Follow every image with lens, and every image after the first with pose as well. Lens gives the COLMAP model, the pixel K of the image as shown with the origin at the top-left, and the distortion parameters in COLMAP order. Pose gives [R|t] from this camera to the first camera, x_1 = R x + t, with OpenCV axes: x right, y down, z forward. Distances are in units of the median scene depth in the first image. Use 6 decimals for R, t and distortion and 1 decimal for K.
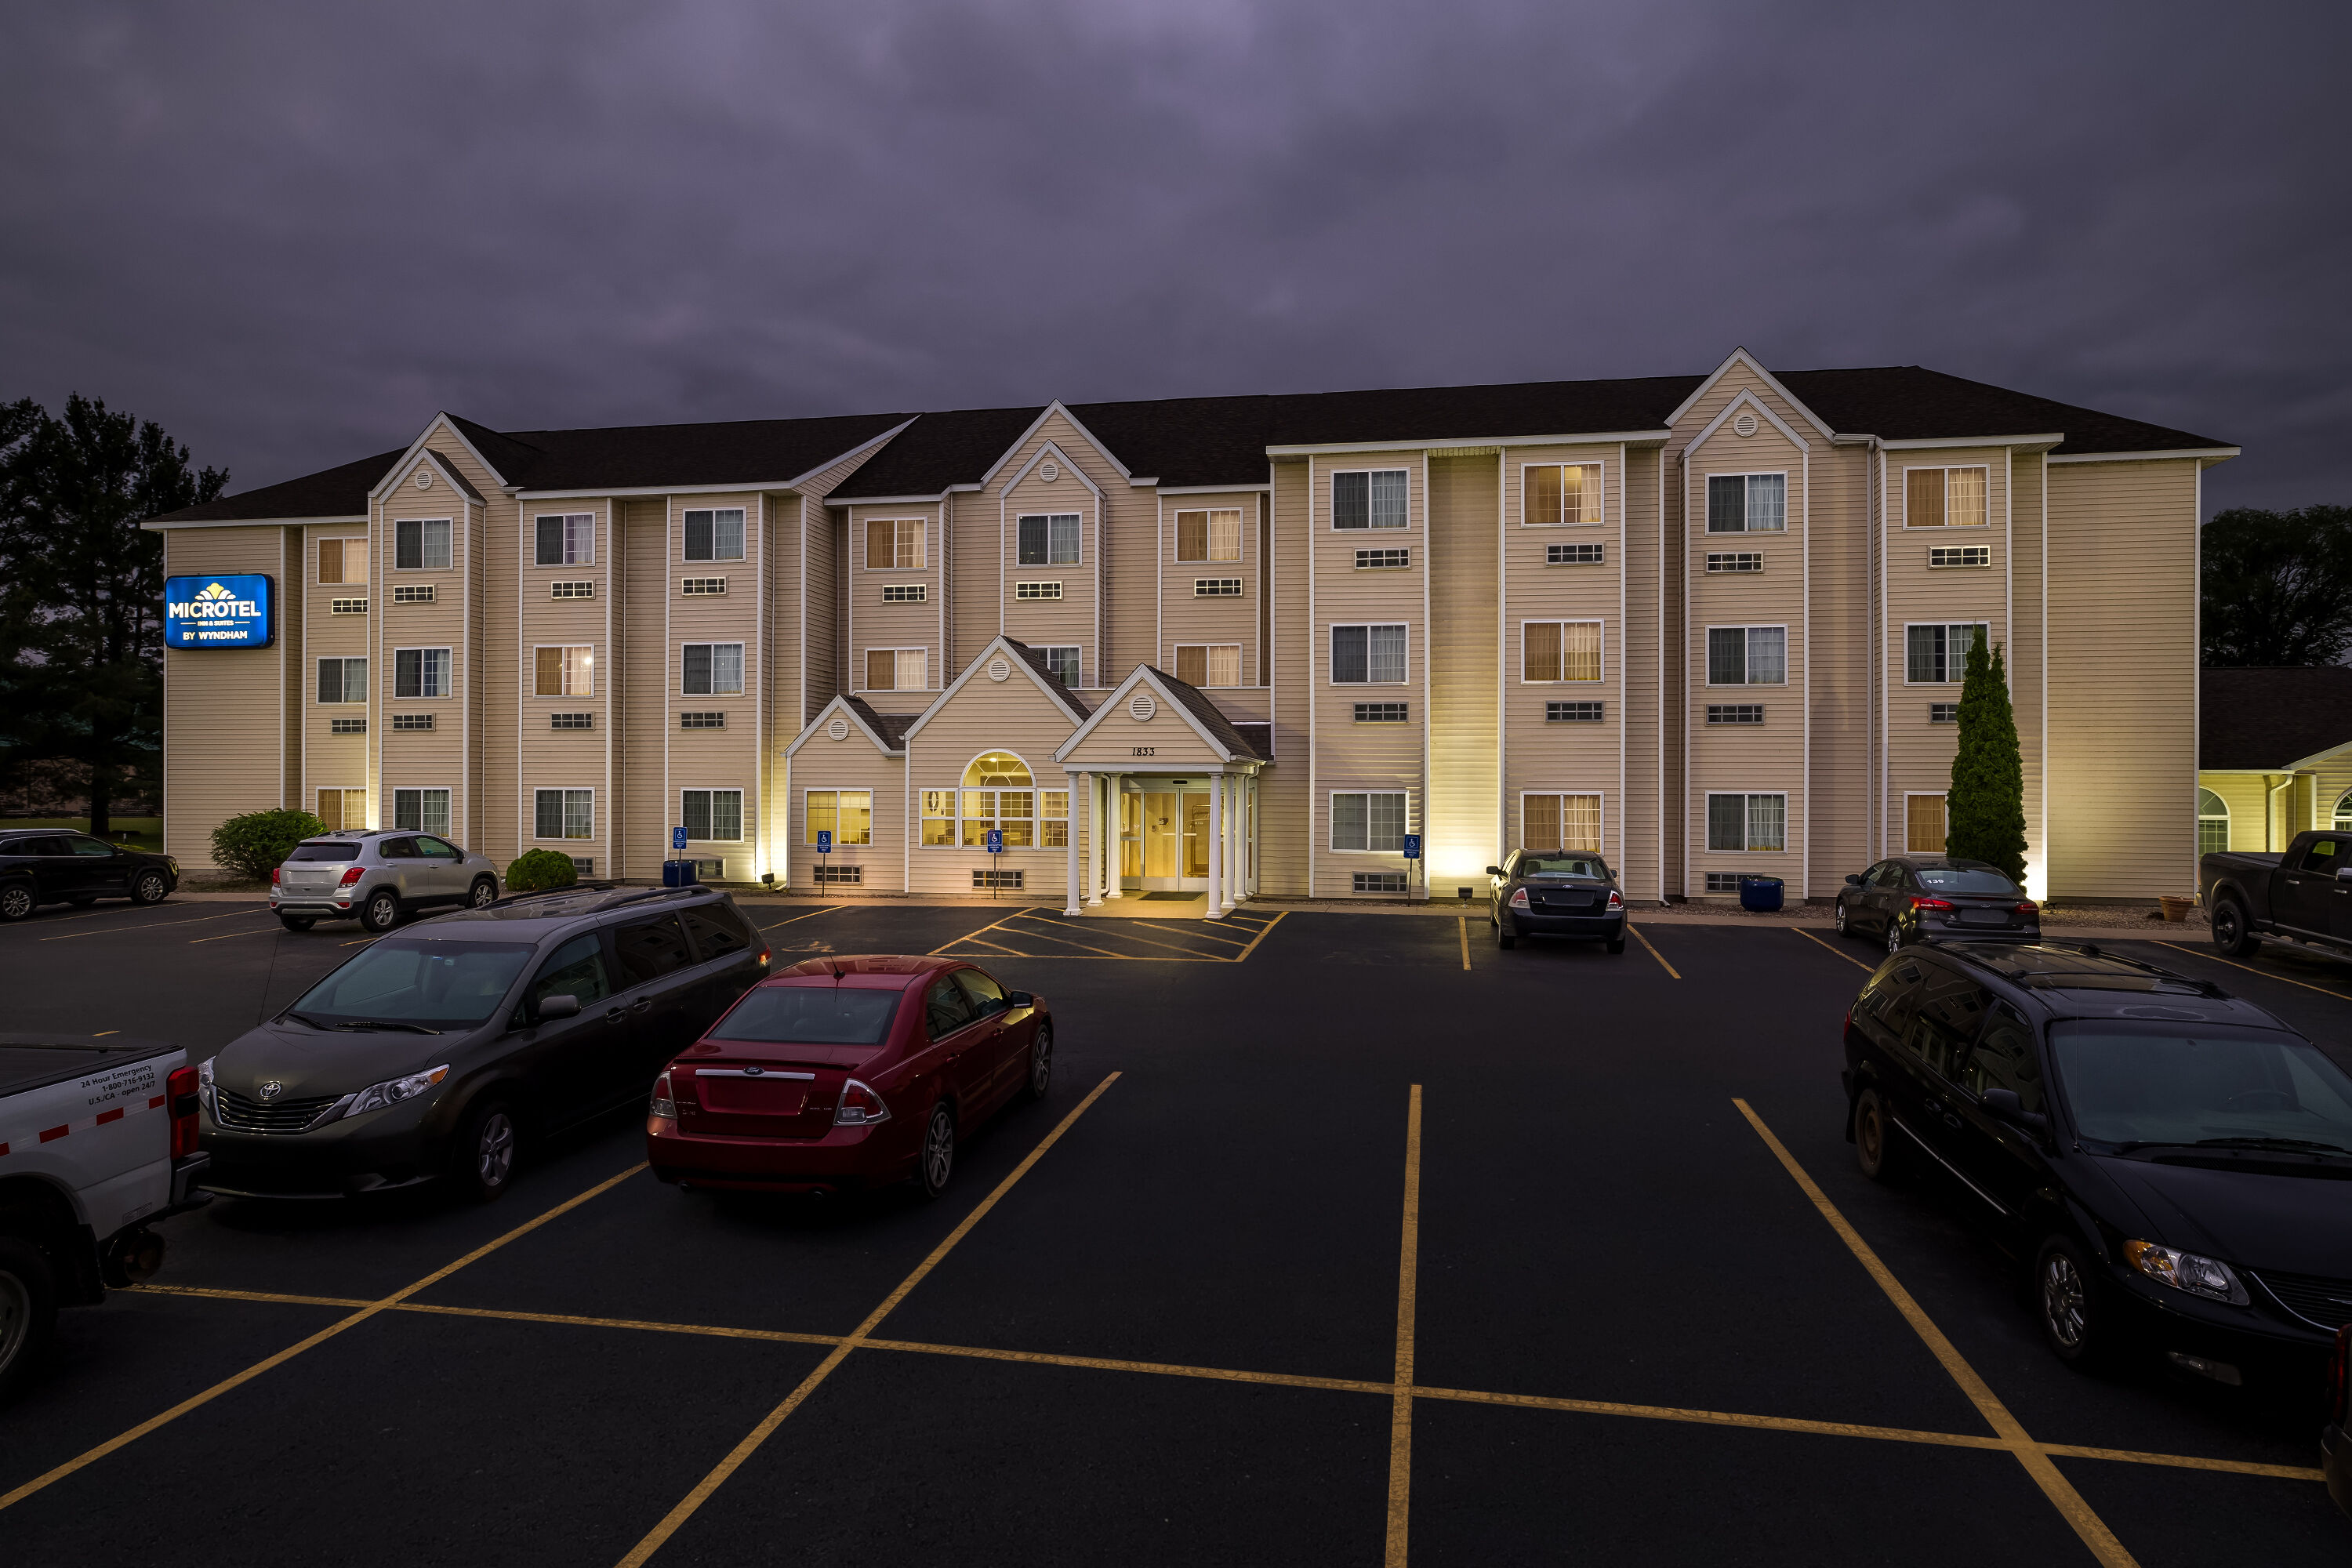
lens RADIAL K [[1490.4, 0, 1152.1], [0, 1490.4, 765.0], [0, 0, 1]] dist [-0.004418, 0.007950]
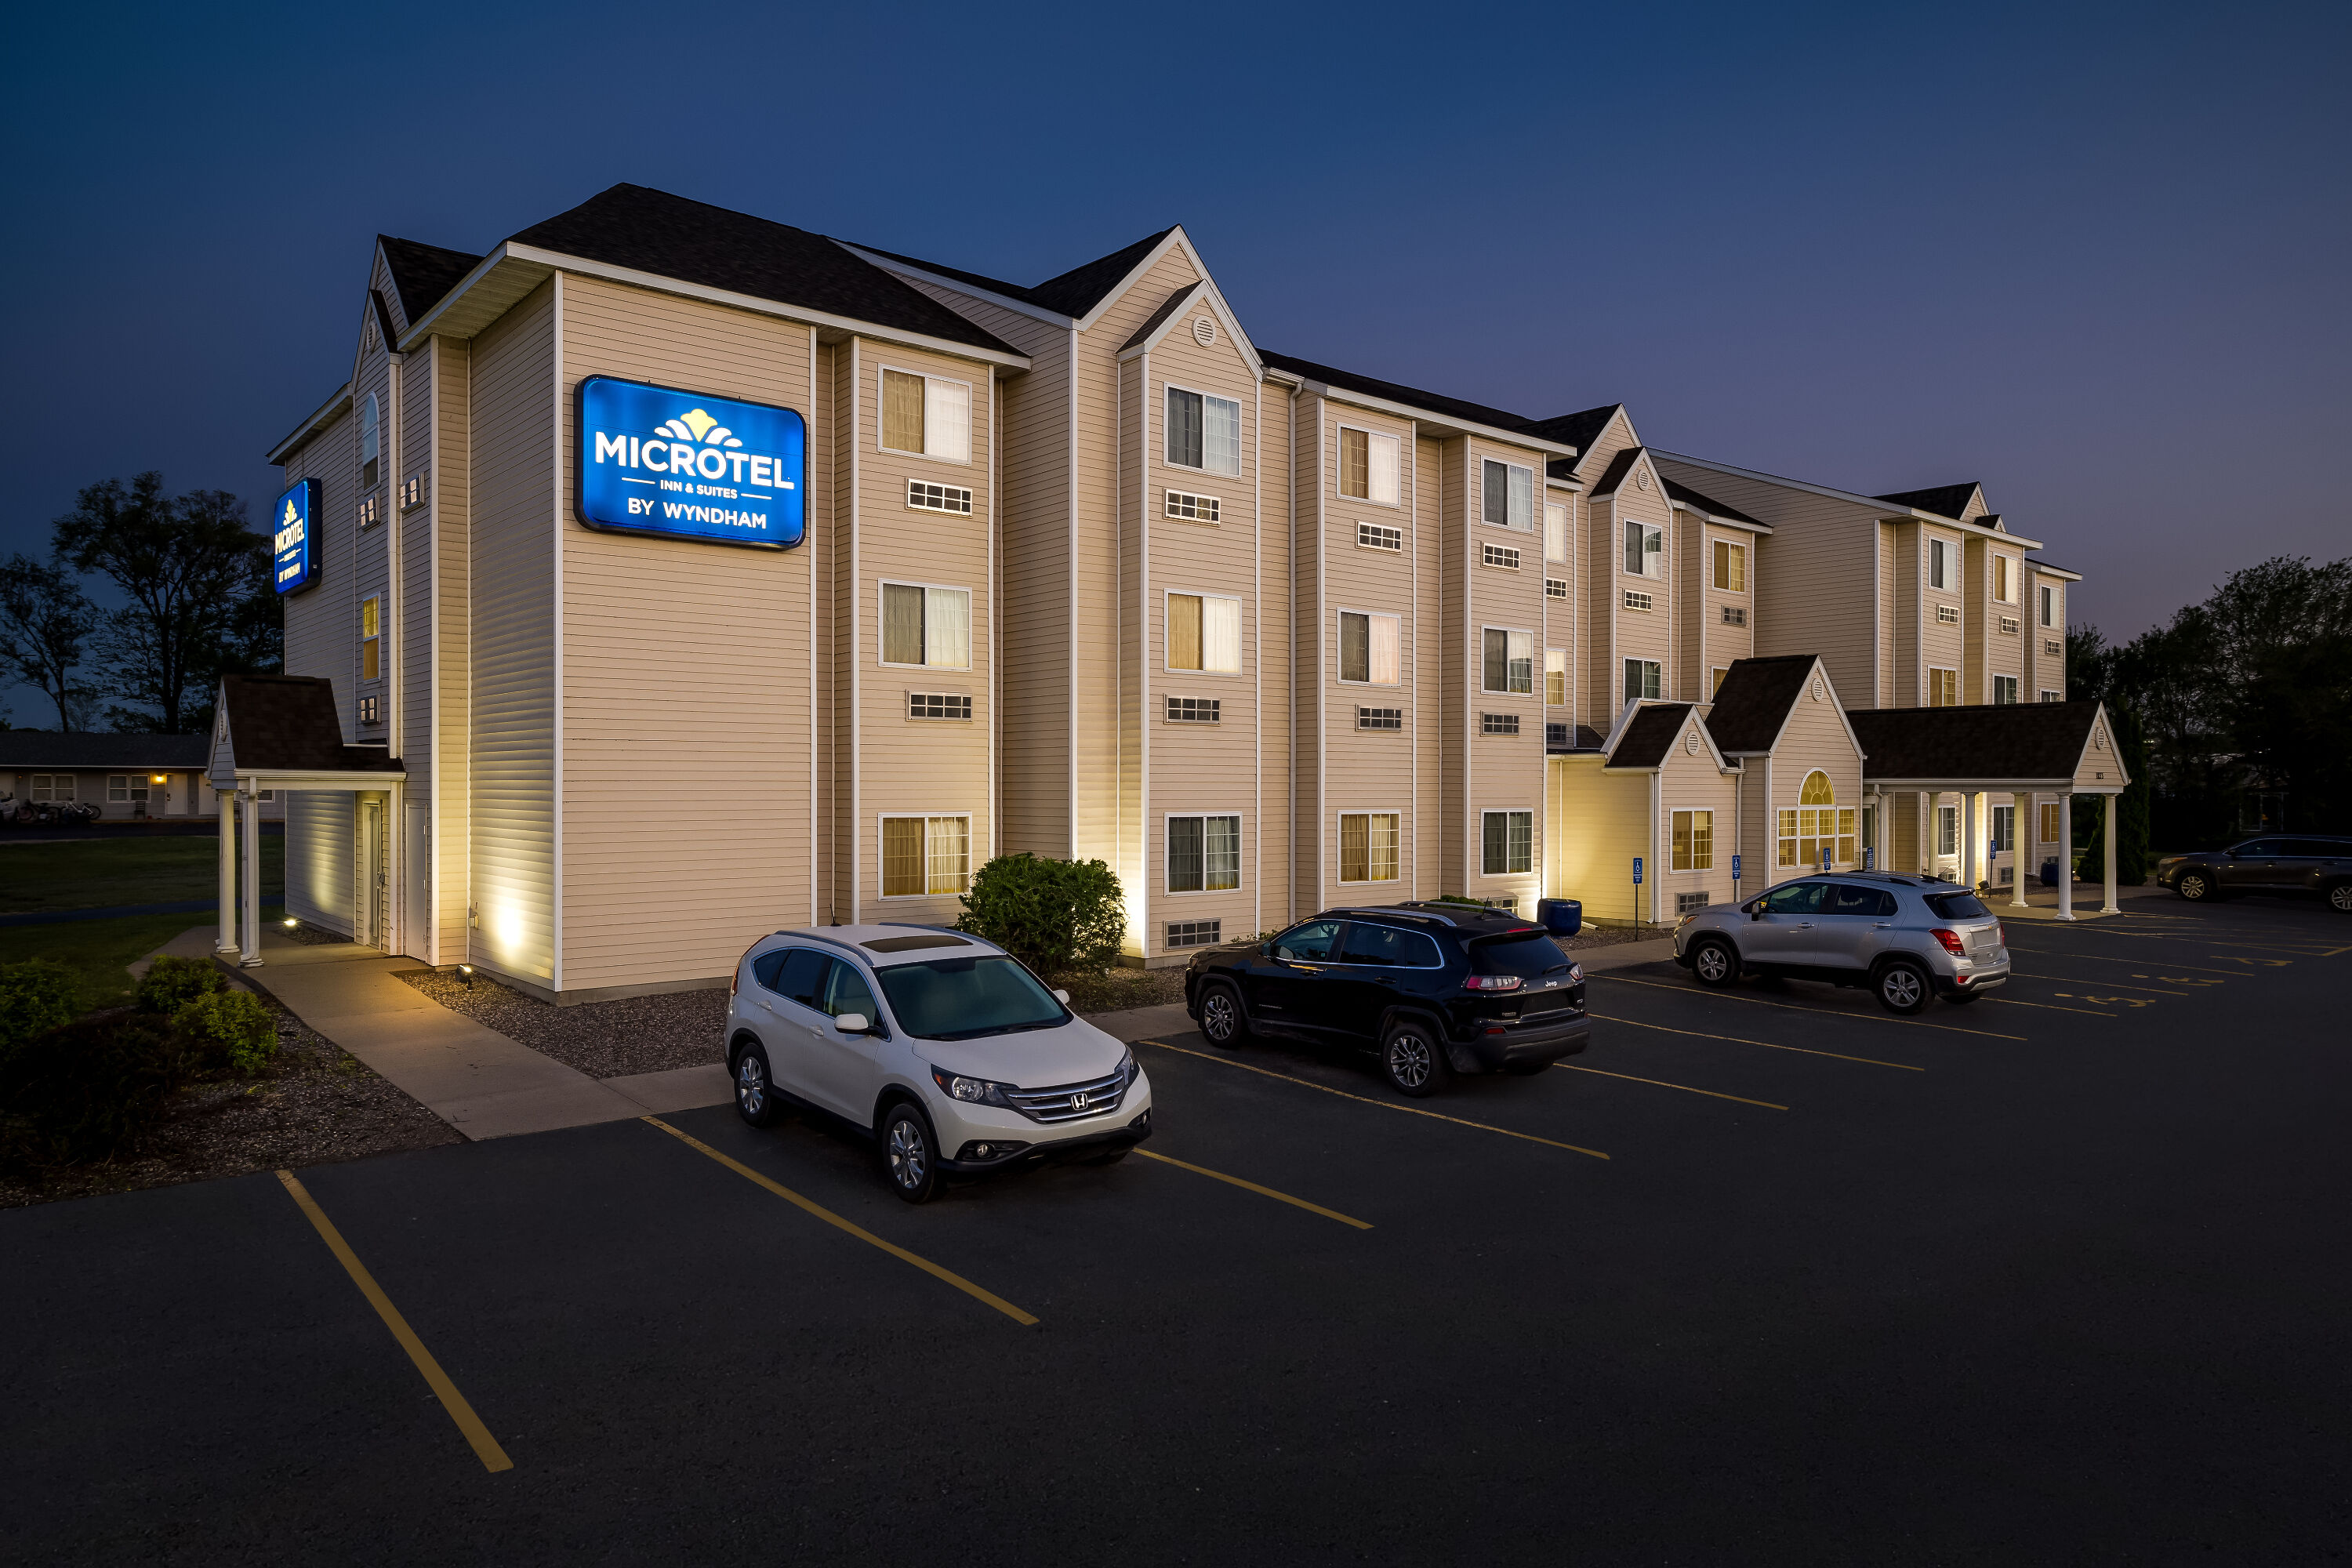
lens RADIAL K [[1490.4, 0, 1168.1], [0, 1490.4, 784.3], [0, 0, 1]] dist [-0.004418, 0.007950]
pose [[0.633175, 0.002788, 0.774004, -1.014031], [-0.007489, 0.999969, 0.002525, 0.001643], [-0.773972, -0.007395, 0.633176, 0.620243]]
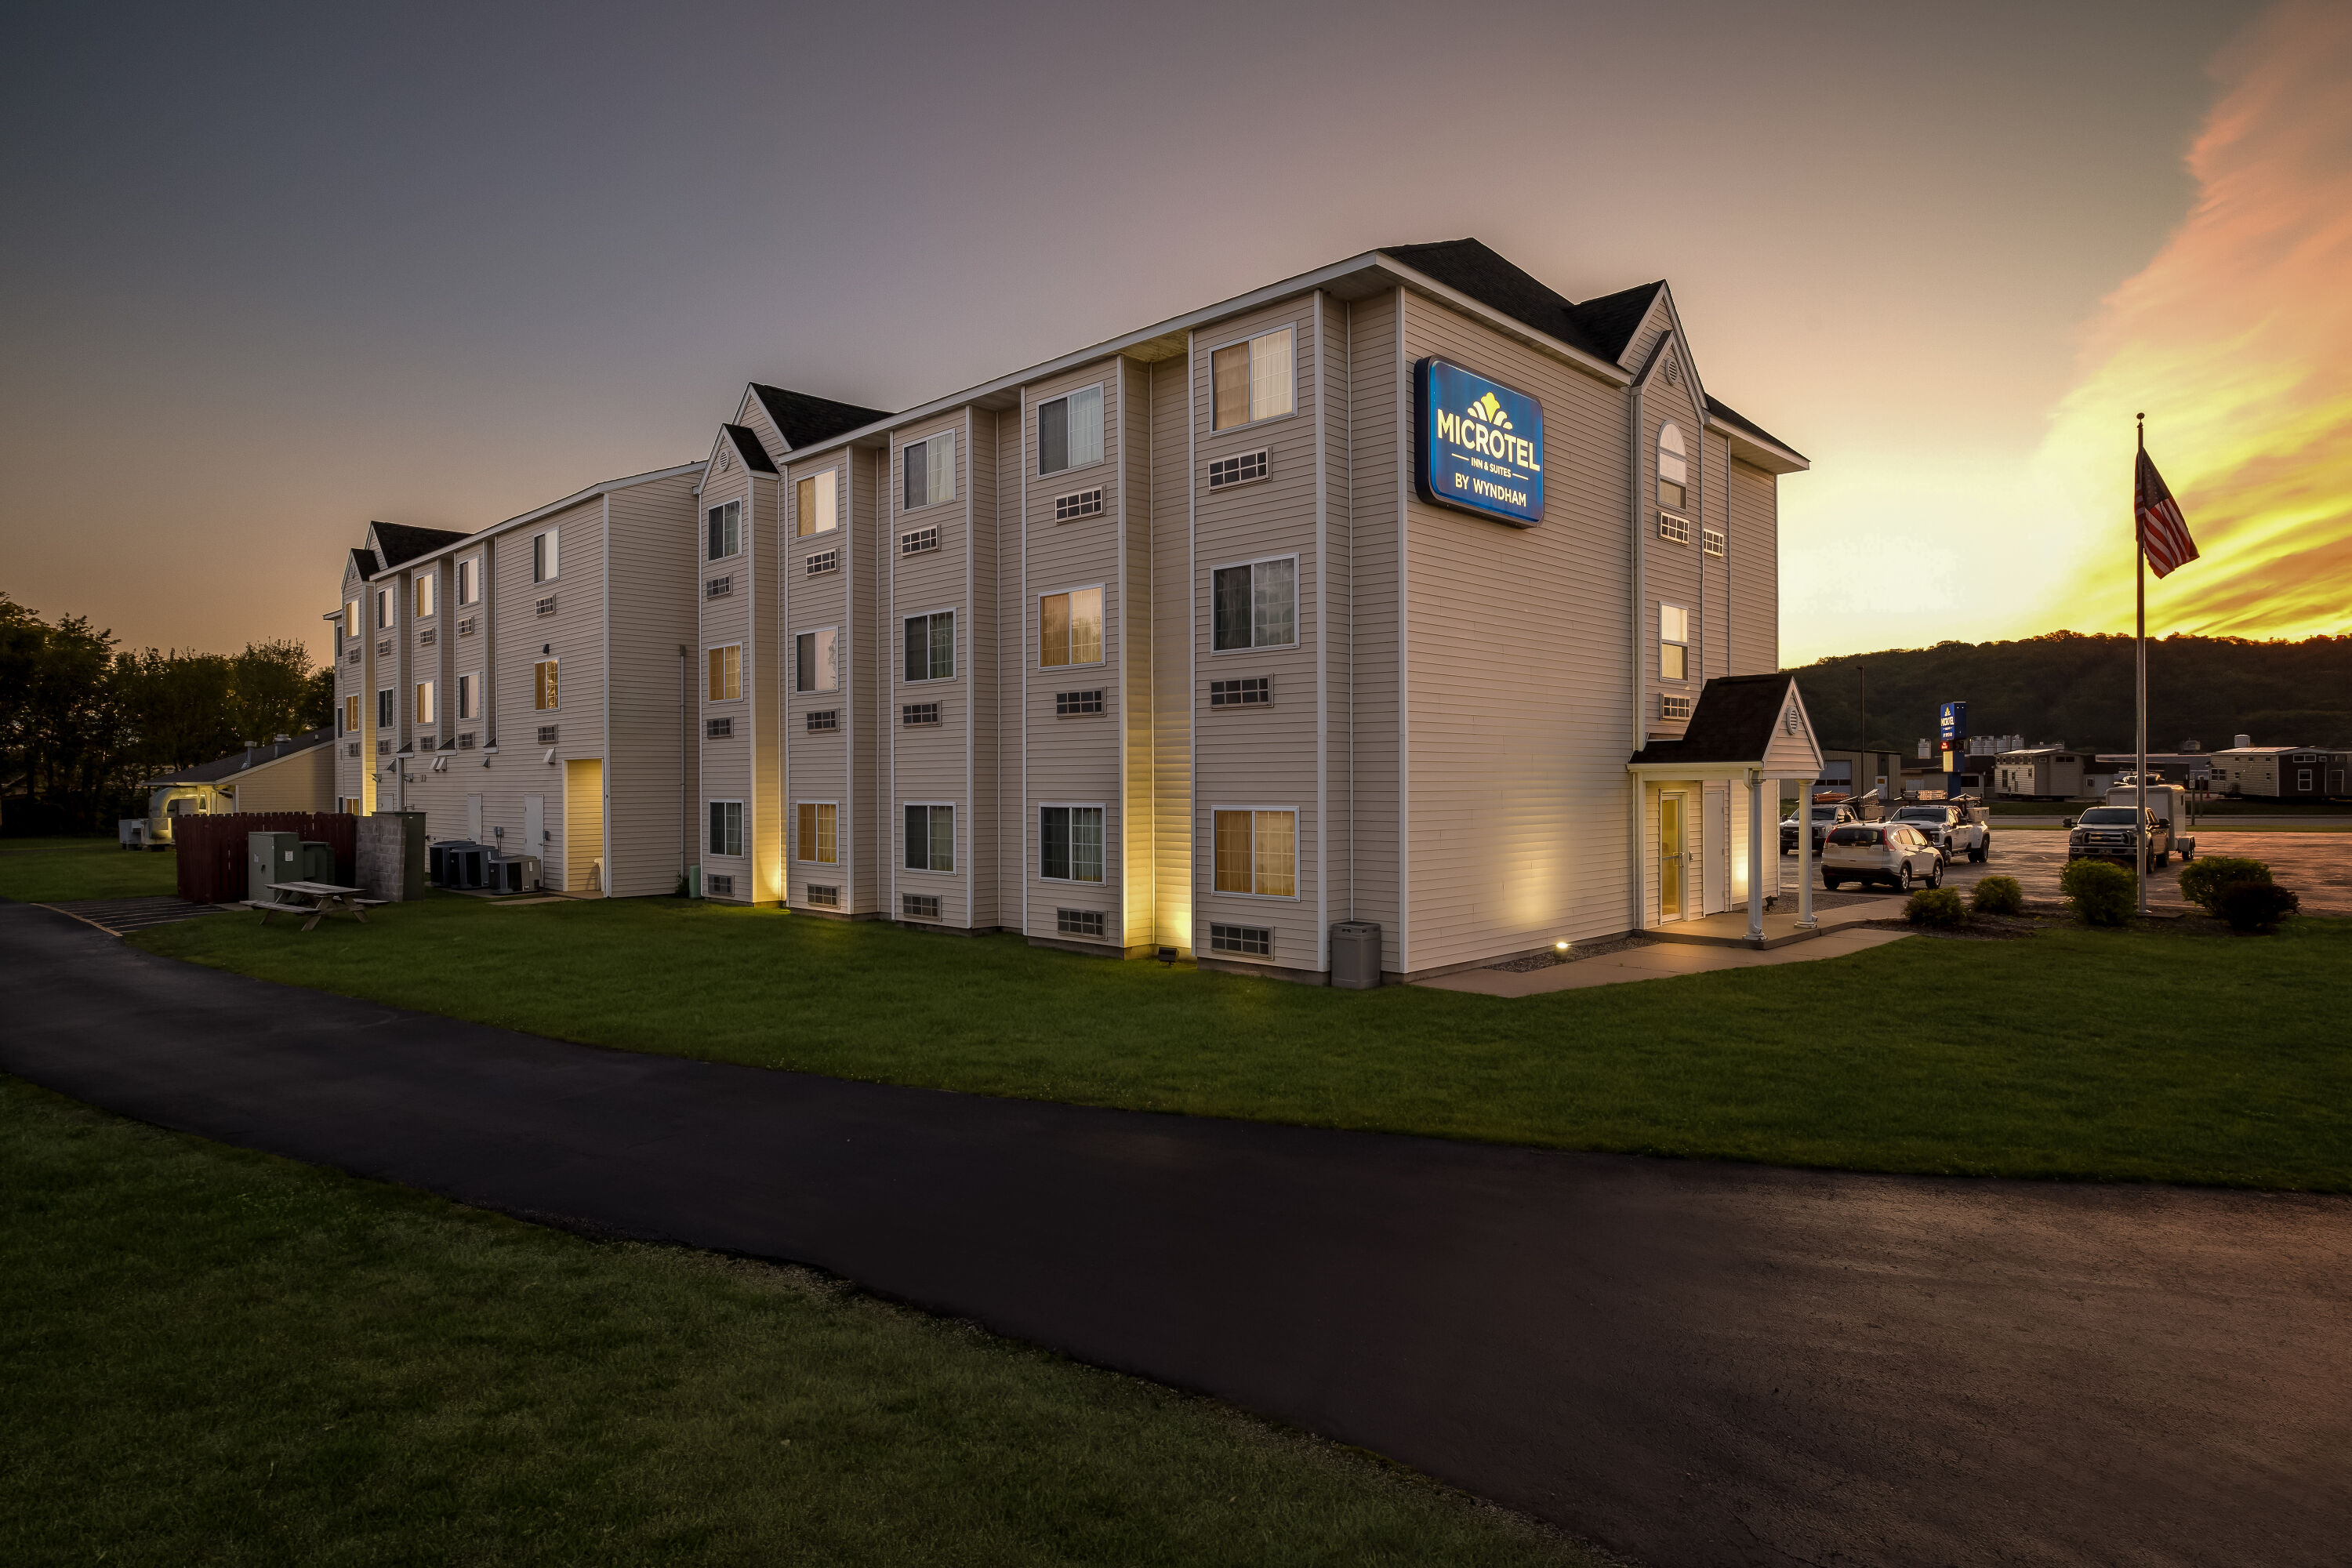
lens RADIAL K [[1333.3, 0, 1182.6], [0, 1333.3, 775.4], [0, 0, 1]] dist [-0.057336, -0.000129]
pose [[0.551595, 0.003701, 0.834104, -1.196148], [0.004228, 0.999965, -0.007232, 0.018687], [-0.834102, 0.007516, 0.551560, 0.921924]]
